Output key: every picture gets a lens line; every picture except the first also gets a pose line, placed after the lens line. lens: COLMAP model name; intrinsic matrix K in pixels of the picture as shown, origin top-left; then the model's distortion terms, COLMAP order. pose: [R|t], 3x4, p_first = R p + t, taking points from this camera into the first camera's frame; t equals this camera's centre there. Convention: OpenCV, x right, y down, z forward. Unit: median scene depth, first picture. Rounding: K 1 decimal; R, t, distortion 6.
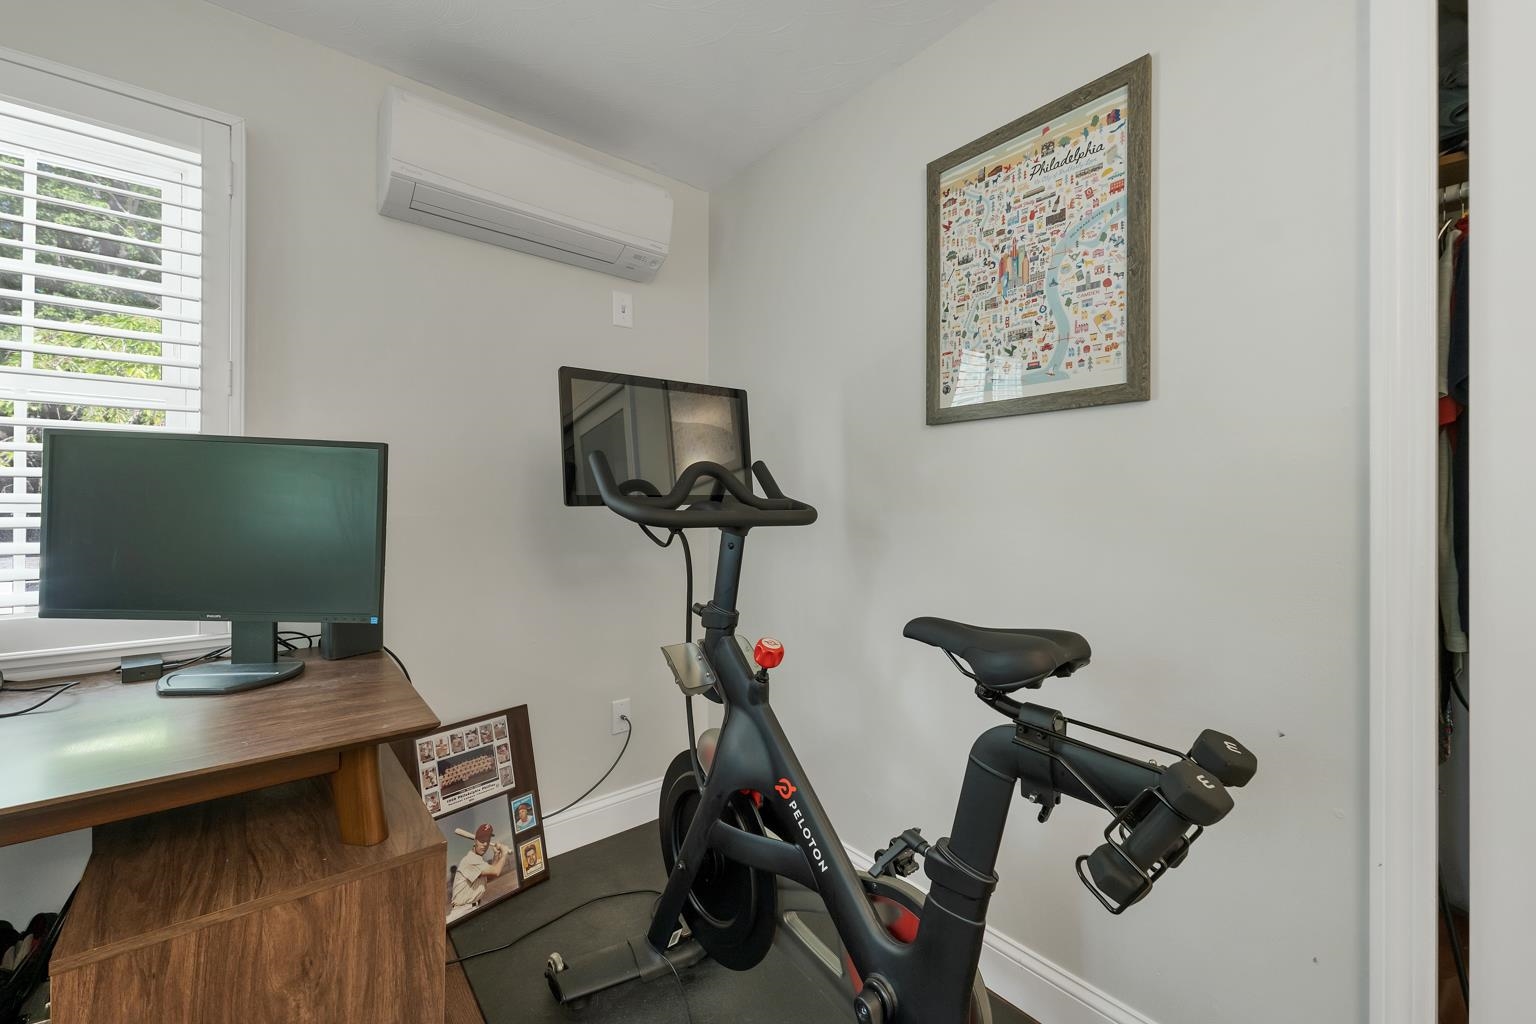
lens RADIAL K [[625.6, 0, 765.9], [0, 625.6, 507.2], [0, 0, 1]] dist [-0.000259, -0.000037]
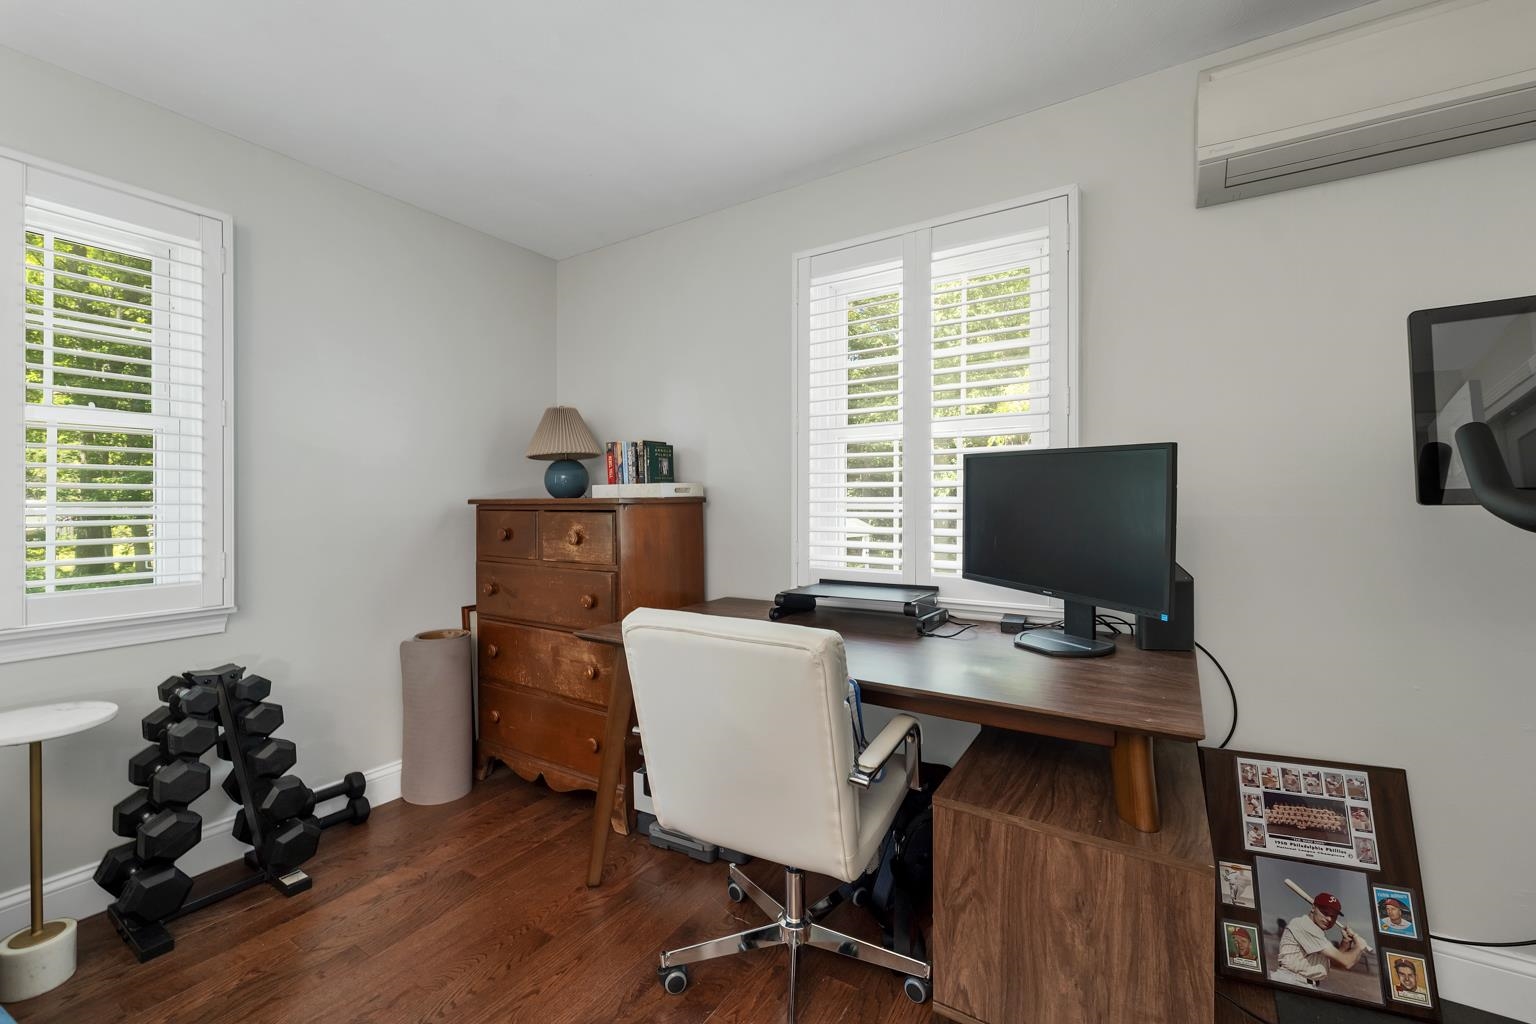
lens RADIAL K [[628.3, 0, 770.2], [0, 628.3, 503.1], [0, 0, 1]] dist [0.002031, -0.000005]
pose [[0.313405, -0.003319, -0.949614, 0.109562], [0.001547, 0.999994, -0.002985, -0.002555], [0.949618, -0.000533, 0.313408, 0.052570]]
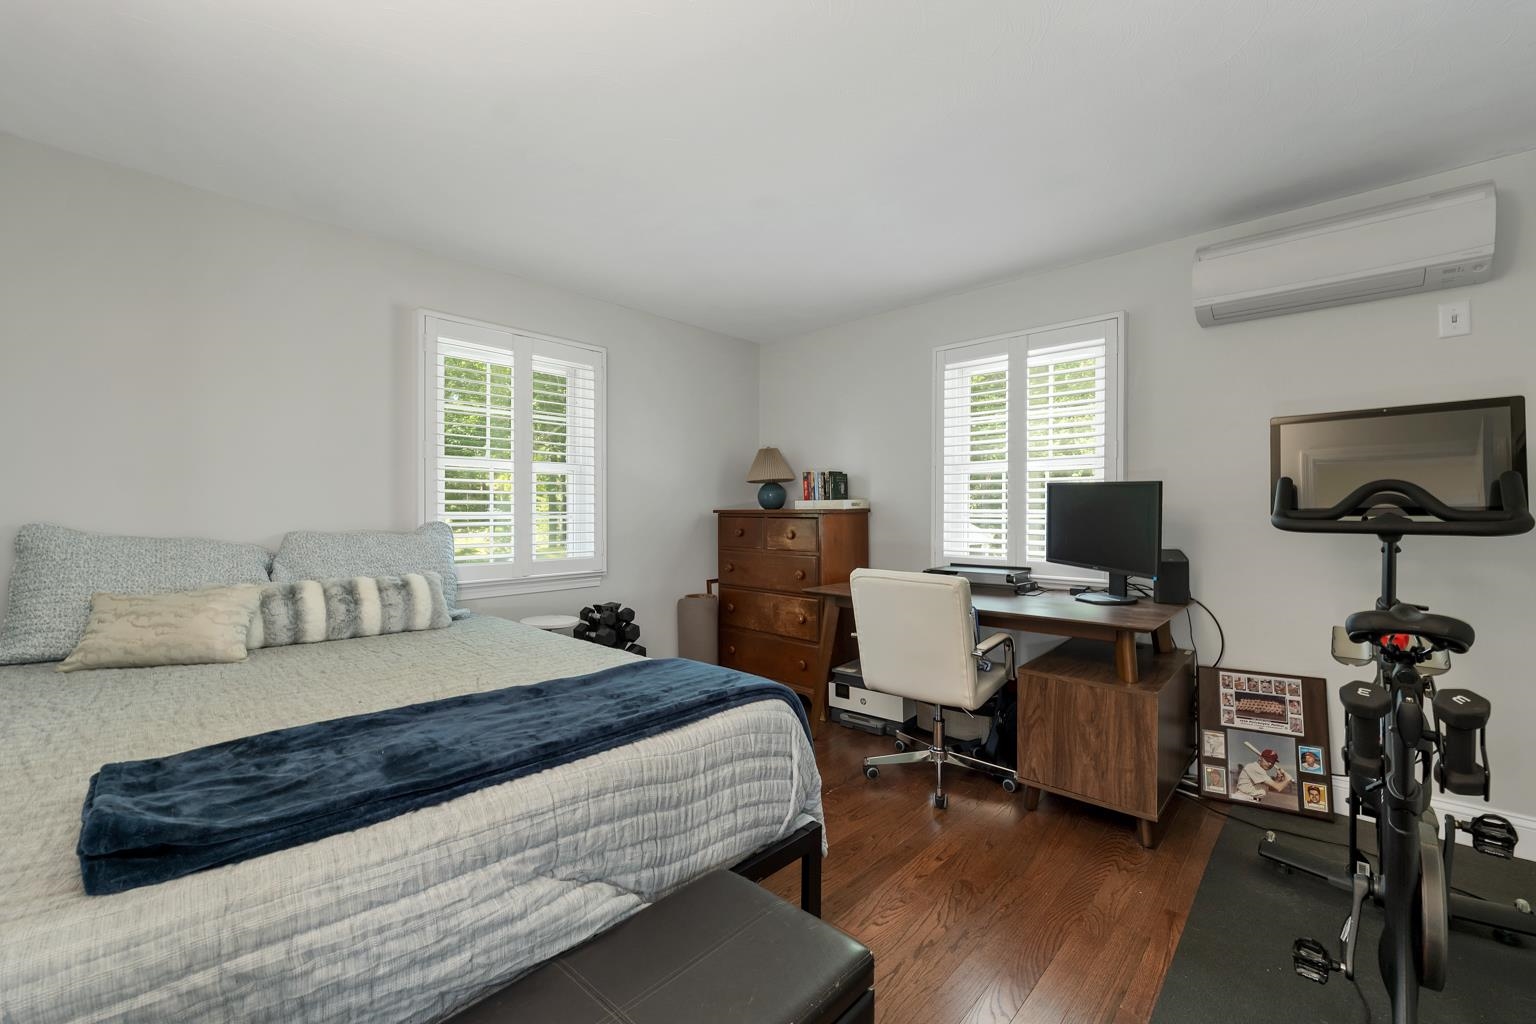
lens RADIAL K [[607.7, 0, 768.0], [0, 607.7, 512.0], [0, 0, 1]] dist [-0.009881, 0.000062]
pose [[0.125065, 0.000441, -0.992148, 0.747407], [-0.000633, 1.000000, 0.000365, -0.010971], [0.992148, 0.000582, 0.125066, -0.260771]]
